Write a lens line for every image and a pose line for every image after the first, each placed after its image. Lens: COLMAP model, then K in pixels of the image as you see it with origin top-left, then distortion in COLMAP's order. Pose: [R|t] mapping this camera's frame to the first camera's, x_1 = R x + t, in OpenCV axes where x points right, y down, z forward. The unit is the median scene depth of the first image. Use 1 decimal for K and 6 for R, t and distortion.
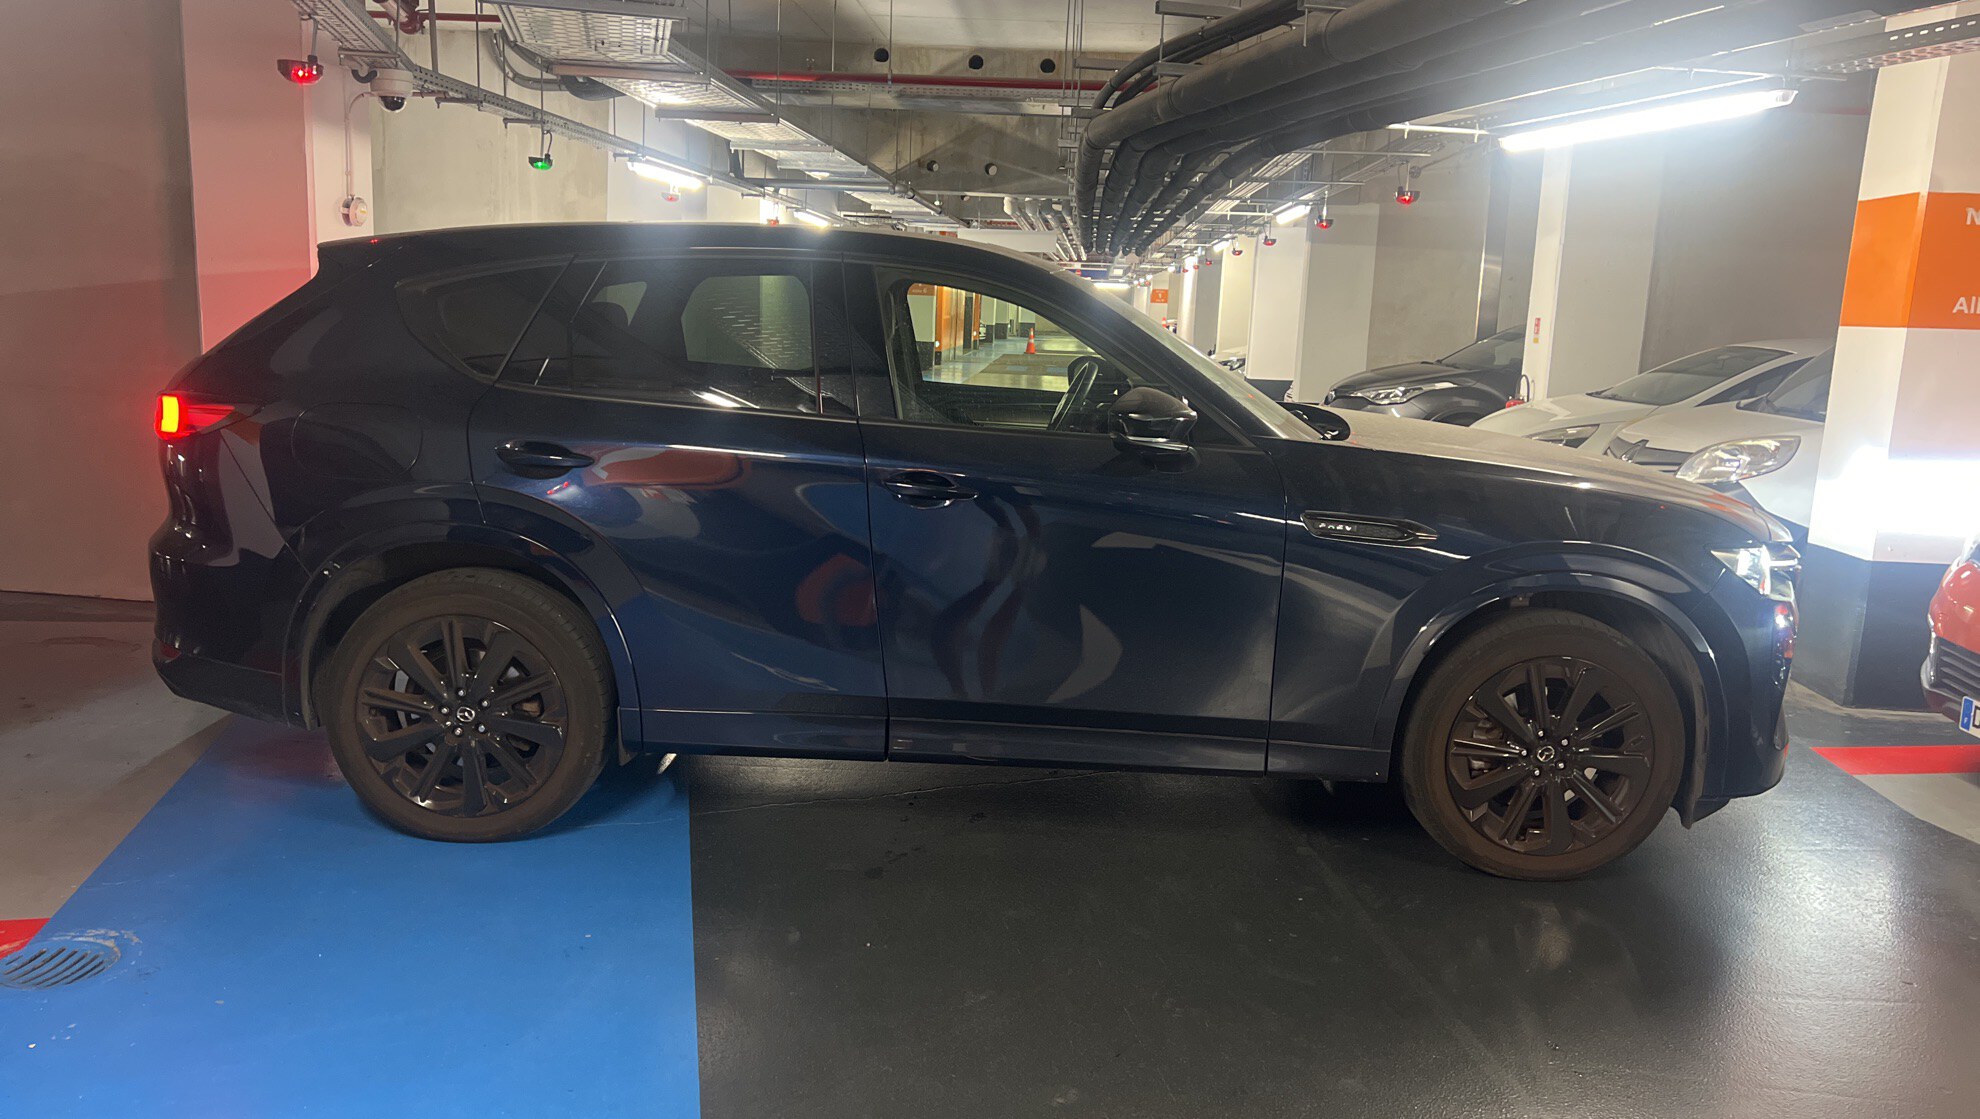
lens RADIAL K [[1422.9, 0, 990.0], [0, 1422.9, 559.5], [0, 0, 1]] dist [-0.002081, 0.088406]
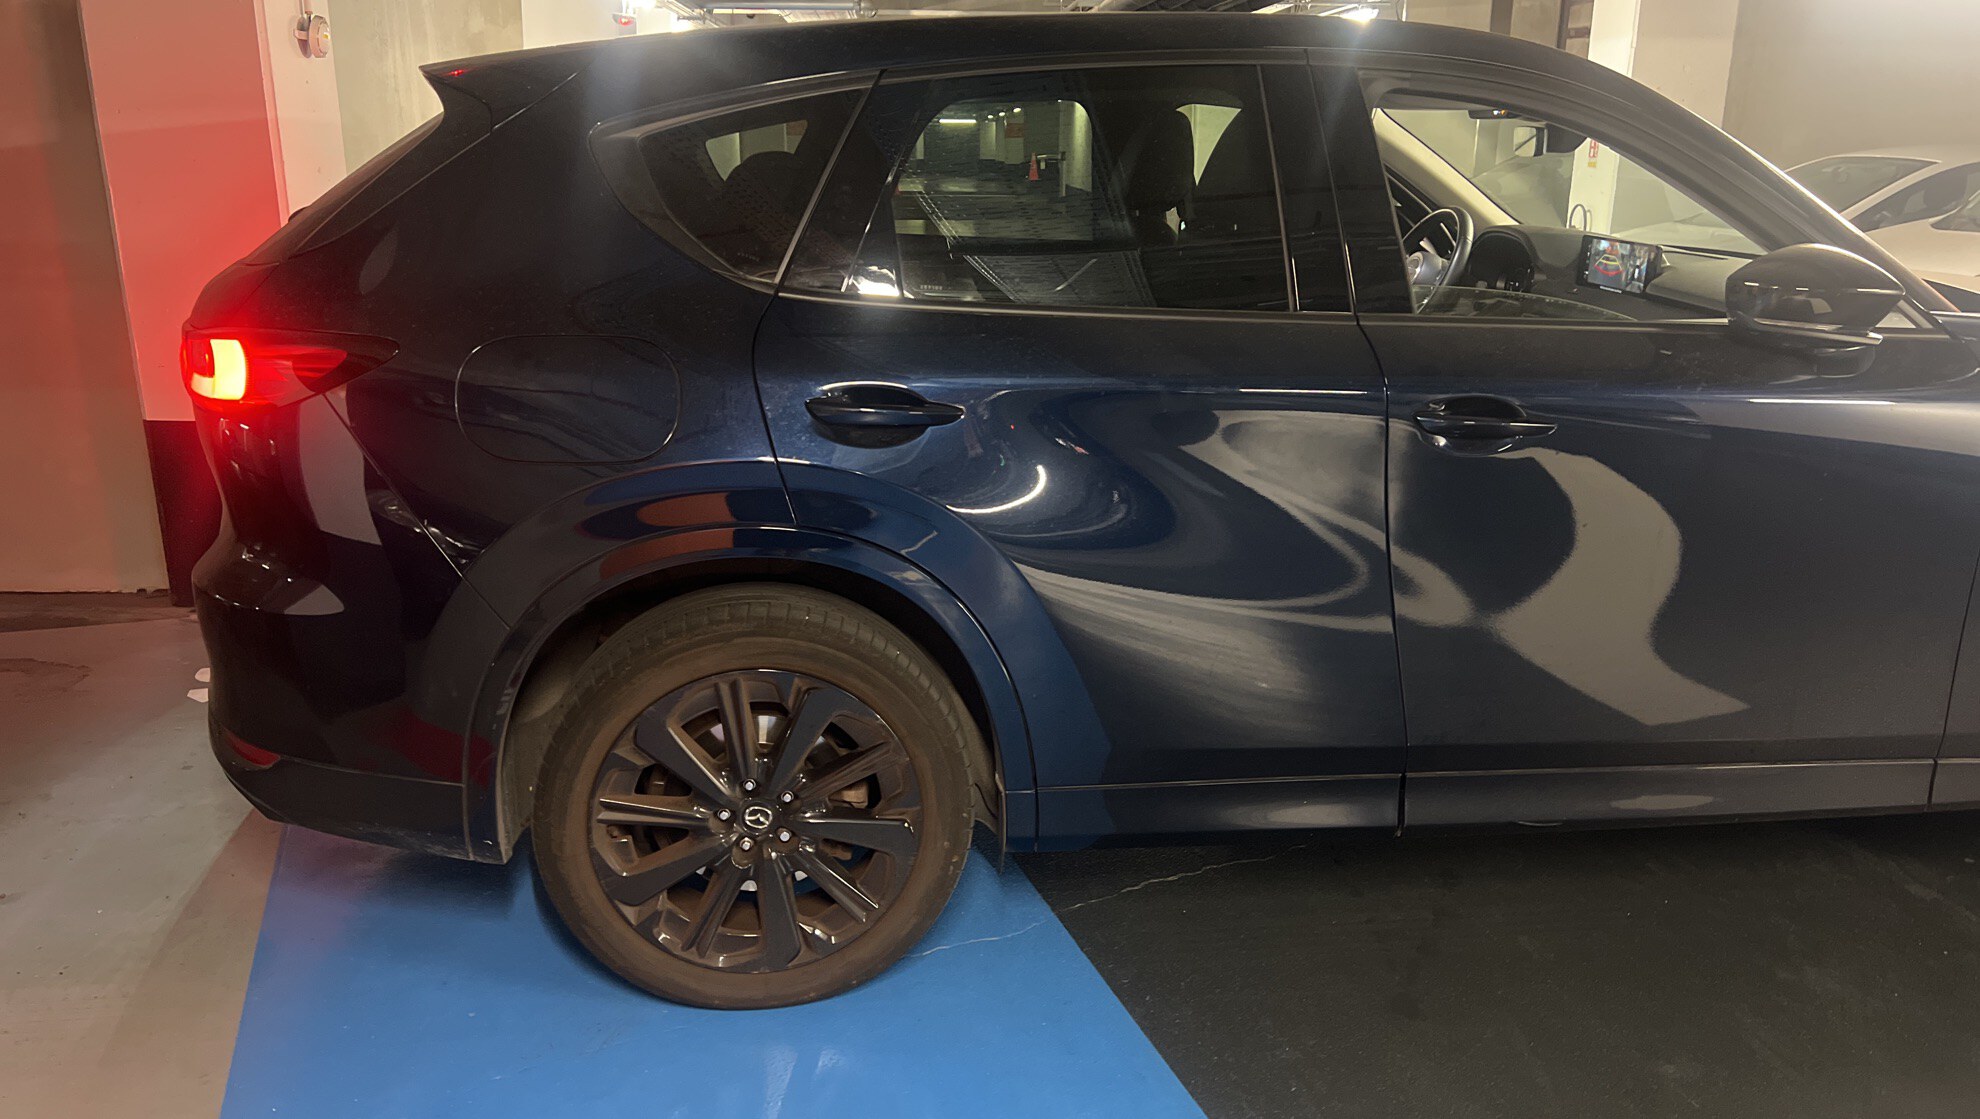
lens RADIAL K [[1404.3, 0, 990.0], [0, 1404.3, 559.5], [0, 0, 1]] dist [0.207680, -0.335934]
pose [[0.993599, -0.067580, 0.090523, -0.314154], [0.057873, 0.992695, 0.105868, -0.067514], [-0.097016, -0.099951, 0.990251, 0.370690]]
